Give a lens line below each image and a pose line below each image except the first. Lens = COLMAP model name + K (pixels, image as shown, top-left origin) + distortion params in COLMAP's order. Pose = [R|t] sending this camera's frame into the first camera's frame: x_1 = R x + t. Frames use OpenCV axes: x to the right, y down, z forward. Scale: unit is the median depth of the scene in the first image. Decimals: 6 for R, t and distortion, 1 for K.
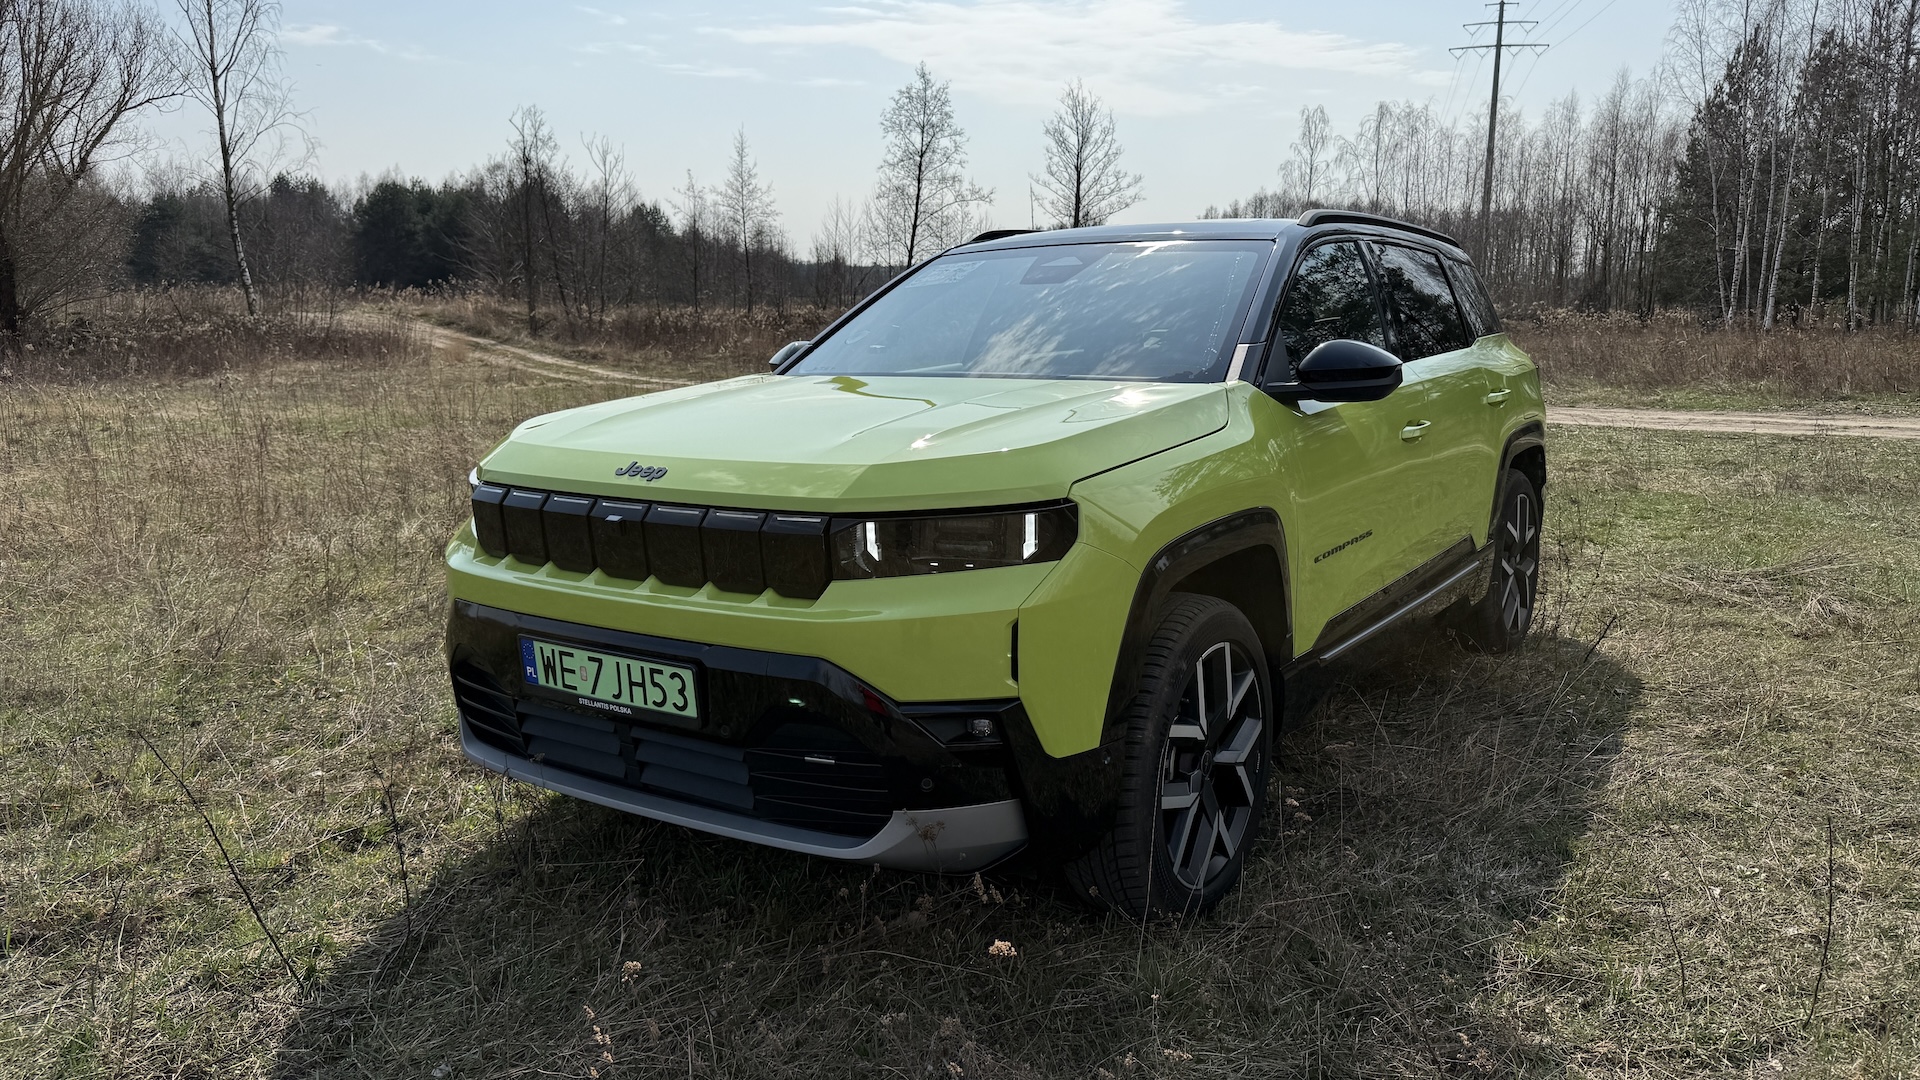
lens RADIAL K [[1417.6, 0, 959.4], [0, 1417.6, 485.8], [0, 0, 1]] dist [-0.002358, 0.001939]
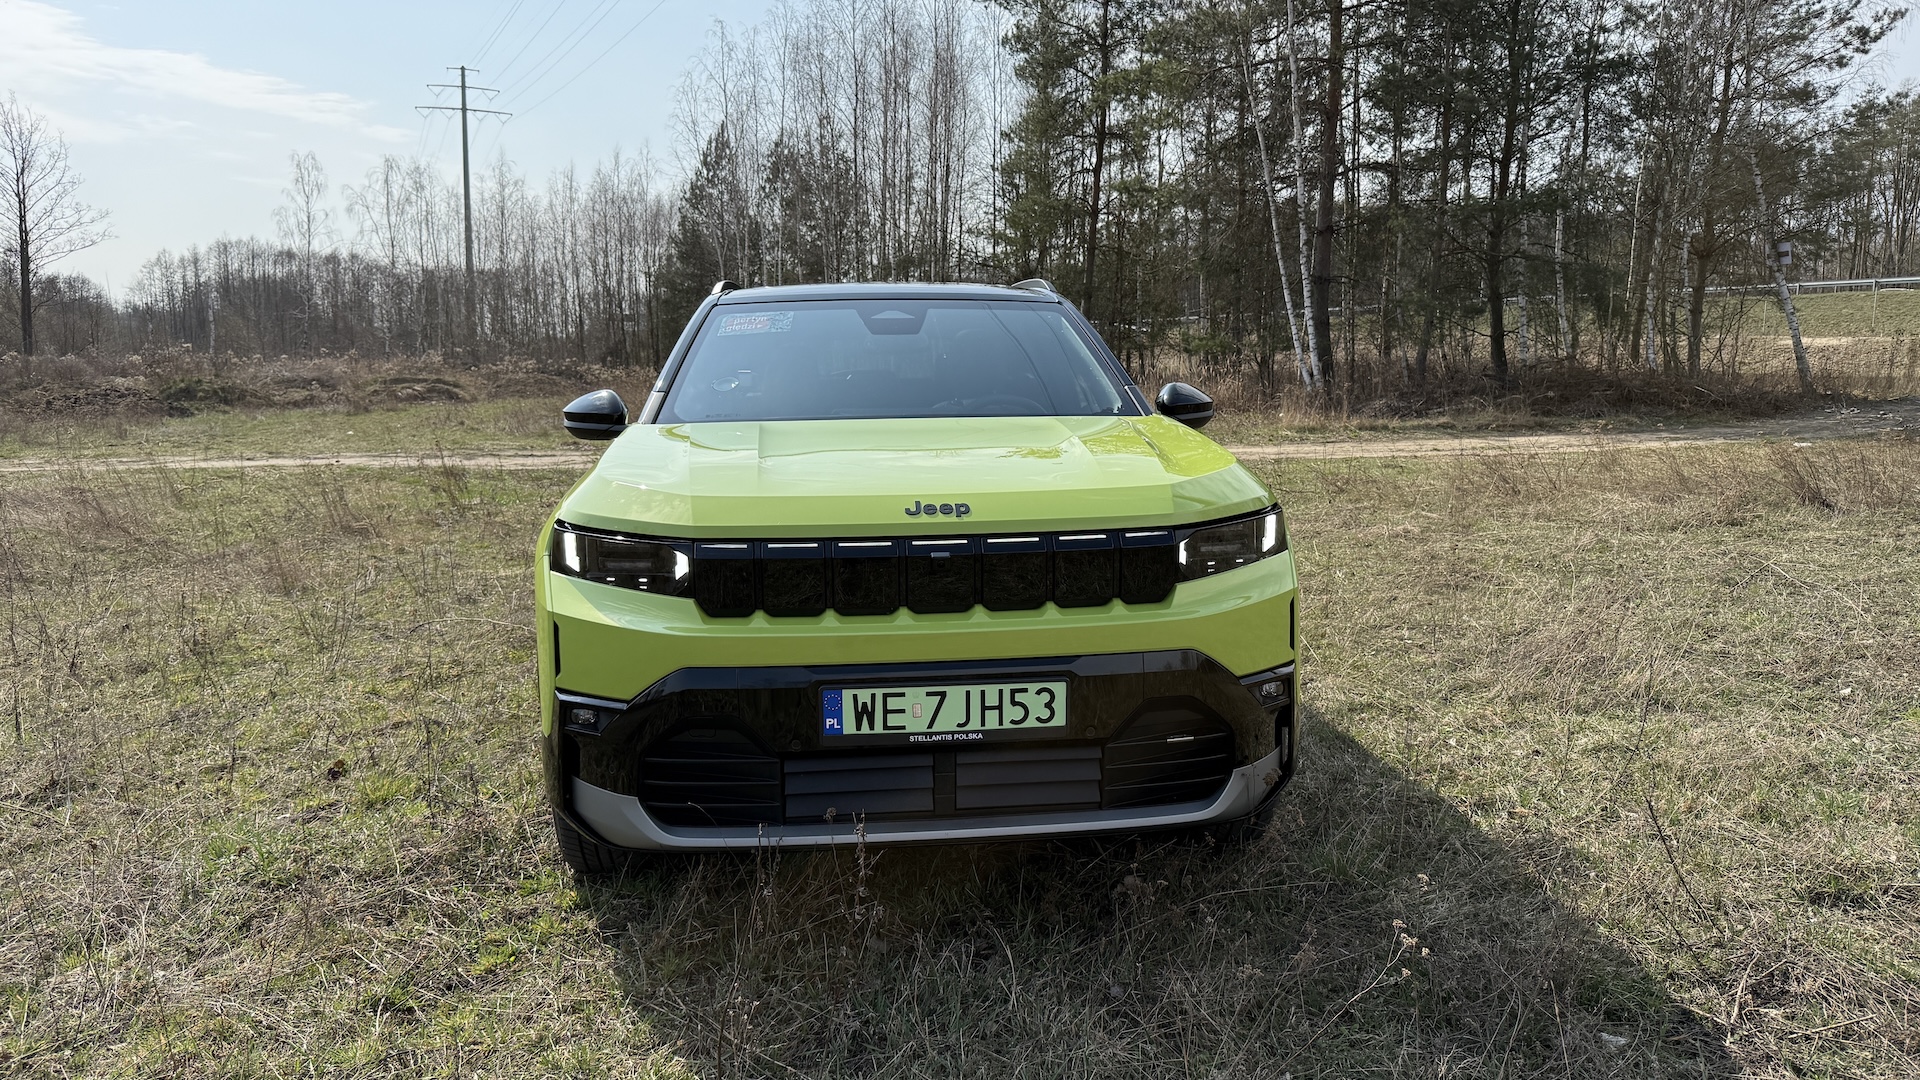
lens RADIAL K [[1417.6, 0, 959.4], [0, 1417.6, 485.8], [0, 0, 1]] dist [-0.002358, 0.001939]
pose [[0.752016, -0.052716, 0.657033, -0.885679], [0.078557, 0.996860, -0.009933, -0.015388], [-0.654447, 0.059084, 0.753796, 0.200306]]
